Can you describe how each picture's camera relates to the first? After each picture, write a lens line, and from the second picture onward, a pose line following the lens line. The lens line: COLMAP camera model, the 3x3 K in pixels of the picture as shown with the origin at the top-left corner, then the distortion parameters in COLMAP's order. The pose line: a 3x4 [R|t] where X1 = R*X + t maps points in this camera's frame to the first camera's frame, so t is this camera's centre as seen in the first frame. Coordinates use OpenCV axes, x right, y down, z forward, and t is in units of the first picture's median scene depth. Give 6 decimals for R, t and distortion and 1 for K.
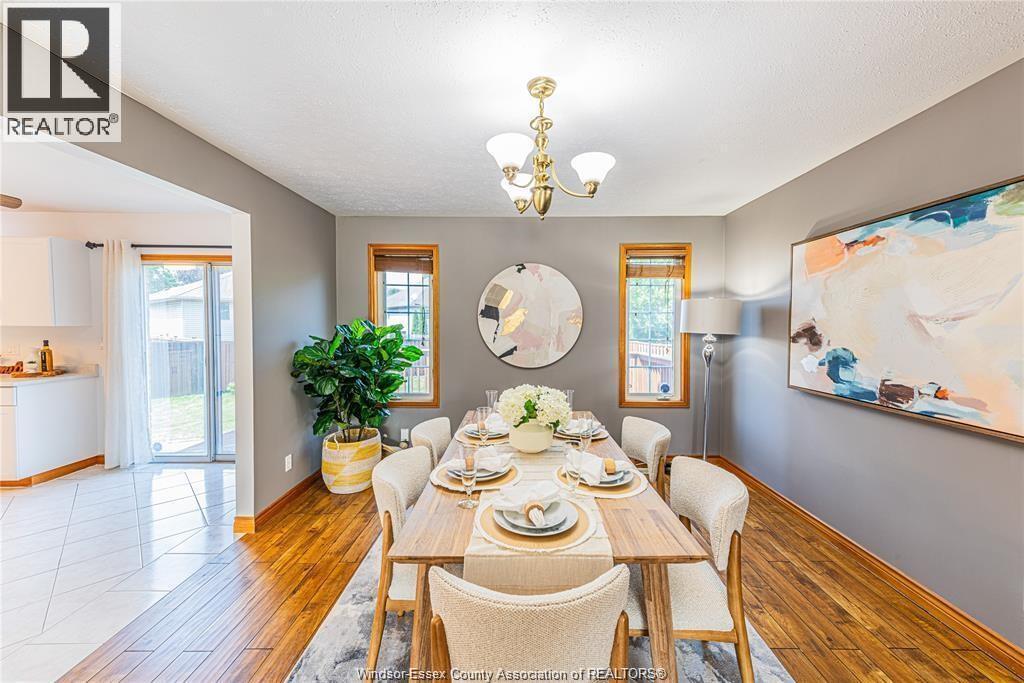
lens RADIAL K [[401.1, 0, 513.3], [0, 401.1, 338.2], [0, 0, 1]] dist [0.012962, -0.000020]
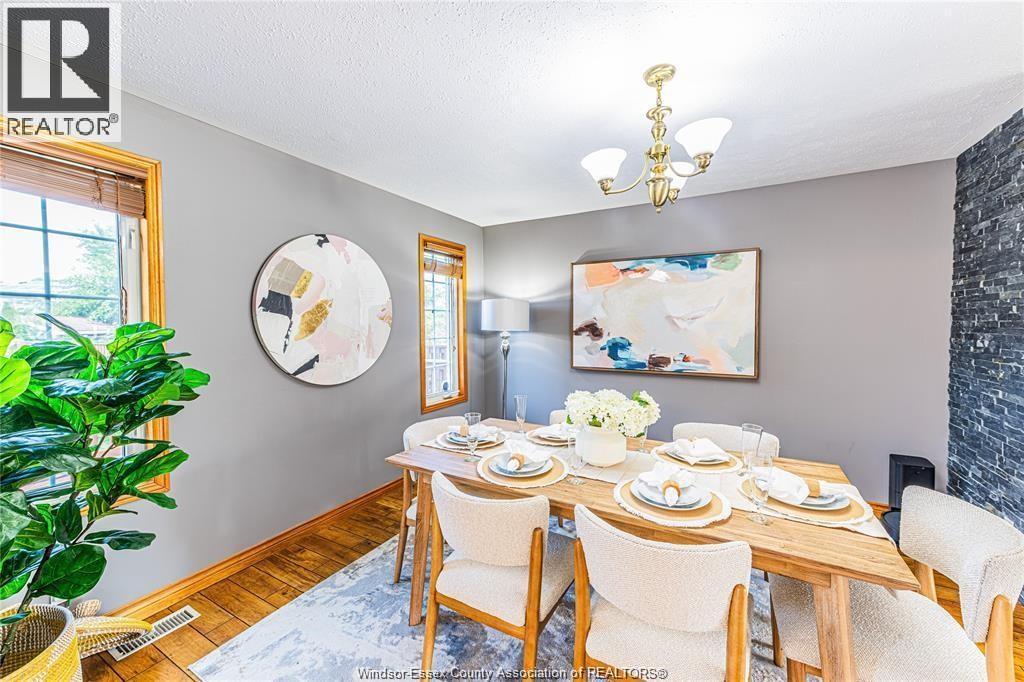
lens RADIAL K [[401.1, 0, 515.3], [0, 401.1, 333.1], [0, 0, 1]] dist [0.012962, -0.000020]
pose [[0.464657, -0.025656, 0.885119, -0.499289], [0.034745, 0.999339, 0.010727, -0.014574], [-0.884809, 0.025769, 0.465241, 0.450044]]
